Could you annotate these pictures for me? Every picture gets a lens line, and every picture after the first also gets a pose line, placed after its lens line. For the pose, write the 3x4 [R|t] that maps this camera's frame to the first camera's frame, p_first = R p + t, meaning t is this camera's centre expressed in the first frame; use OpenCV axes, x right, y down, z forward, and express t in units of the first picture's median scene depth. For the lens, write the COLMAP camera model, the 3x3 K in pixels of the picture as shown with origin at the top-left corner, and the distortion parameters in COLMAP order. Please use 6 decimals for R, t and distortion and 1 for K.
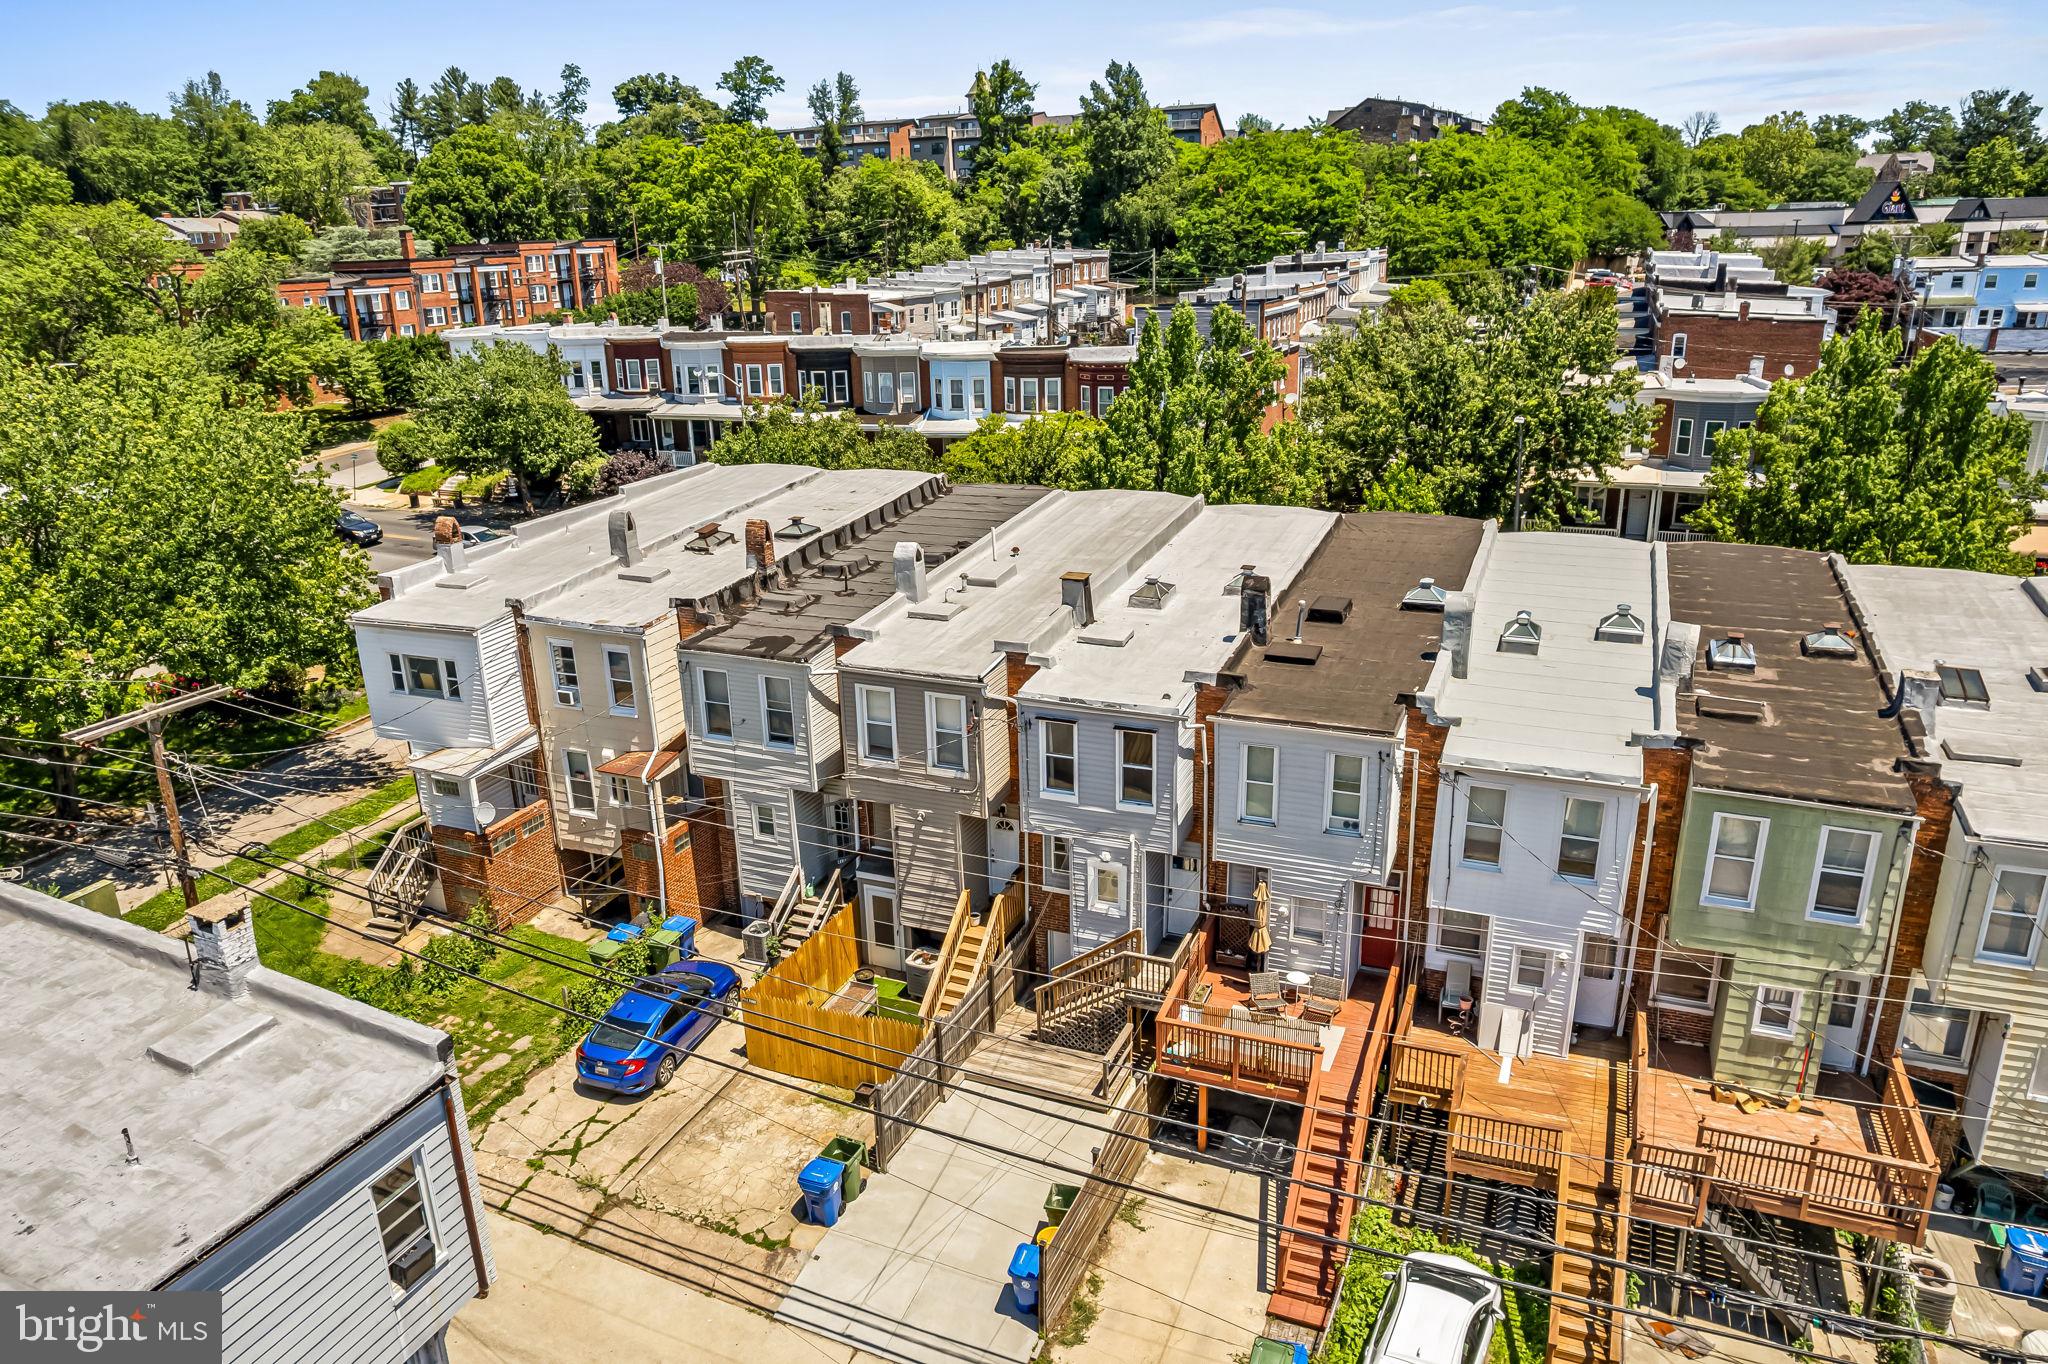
lens RADIAL K [[1366.7, 0, 1018.2], [0, 1366.7, 691.1], [0, 0, 1]] dist [-0.064350, 0.050845]
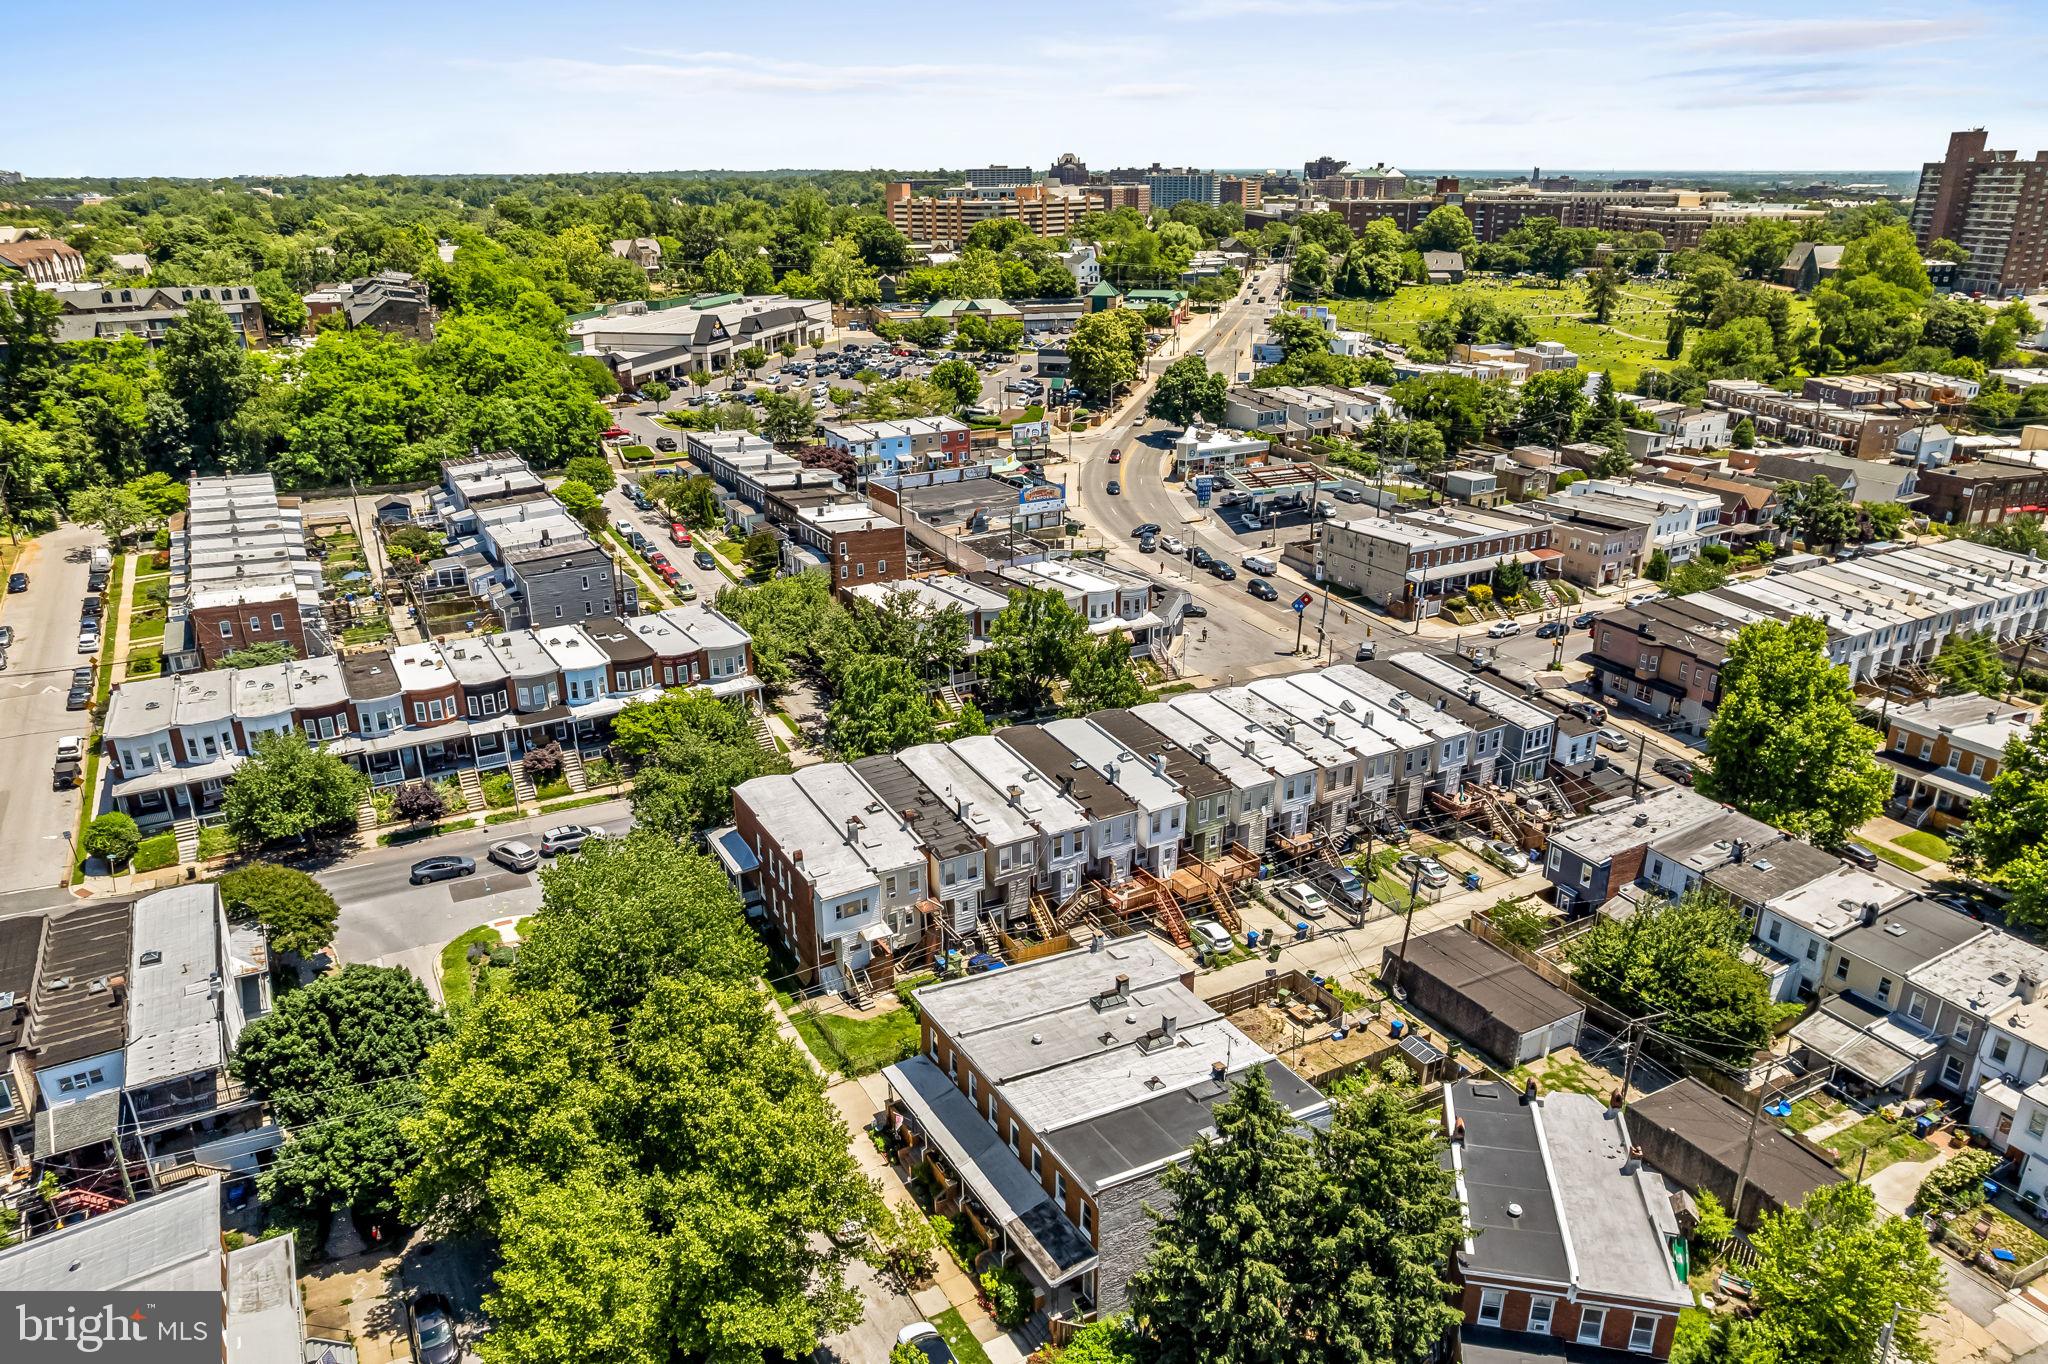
lens RADIAL K [[1366.7, 0, 1018.2], [0, 1366.7, 691.1], [0, 0, 1]] dist [-0.064350, 0.050845]
pose [[0.609784, -0.268607, 0.745664, -2.095619], [0.245782, 0.958526, 0.144292, -0.715095], [-0.753495, 0.095284, 0.650512, -0.997702]]
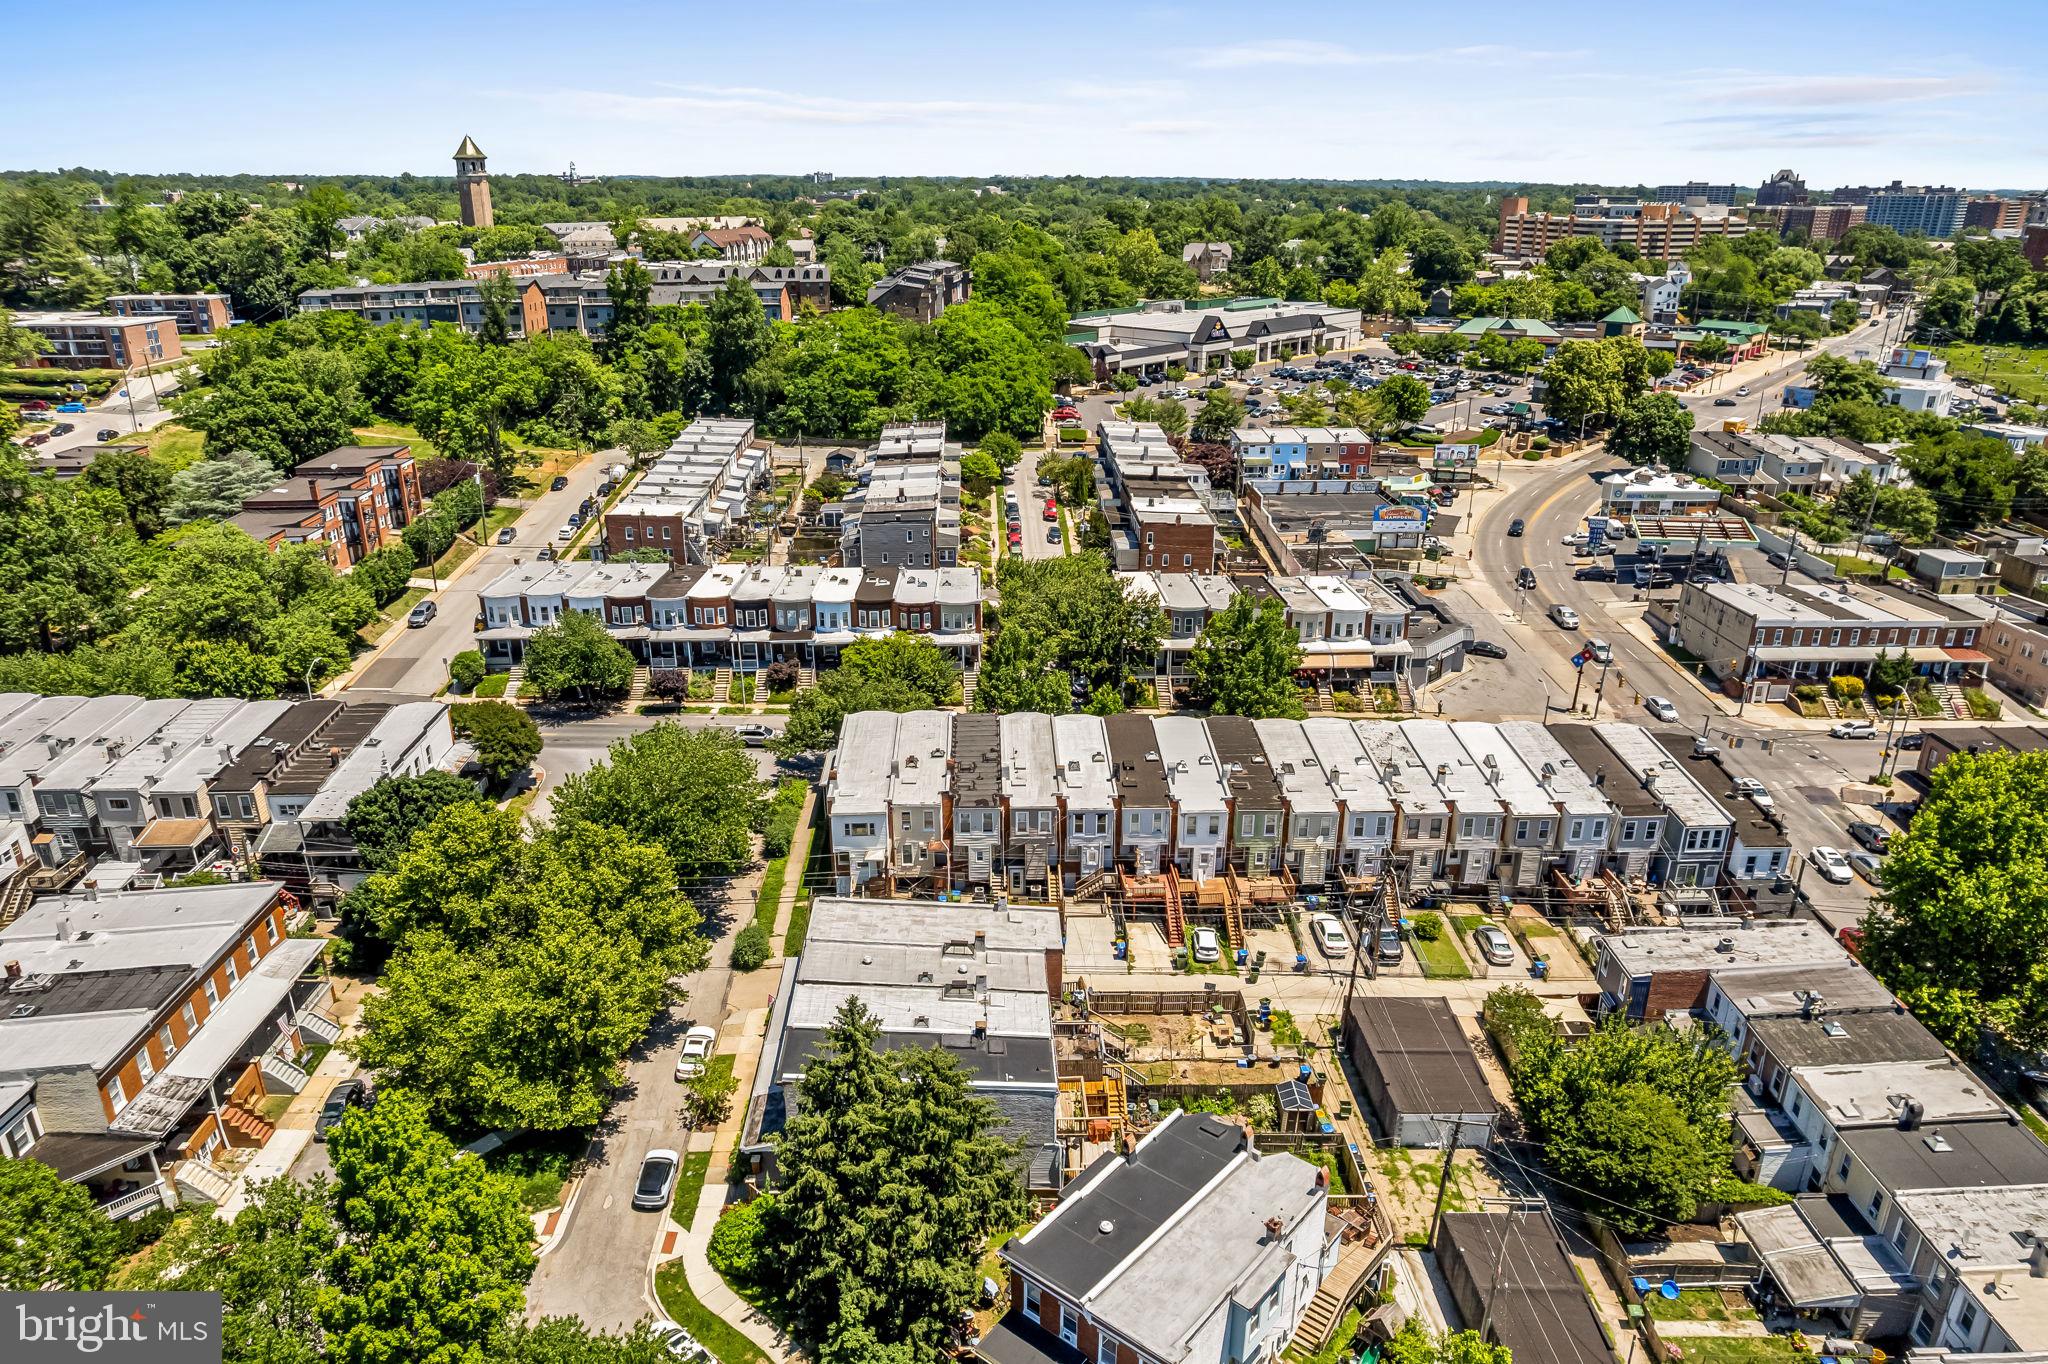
lens RADIAL K [[1328.4, 0, 1016.7], [0, 1328.4, 693.4], [0, 0, 1]] dist [-0.067135, 0.050651]
pose [[0.909853, -0.130566, 0.393854, -1.238412], [0.113280, 0.991306, 0.066935, -0.465431], [-0.399169, -0.016285, 0.916733, -1.820510]]
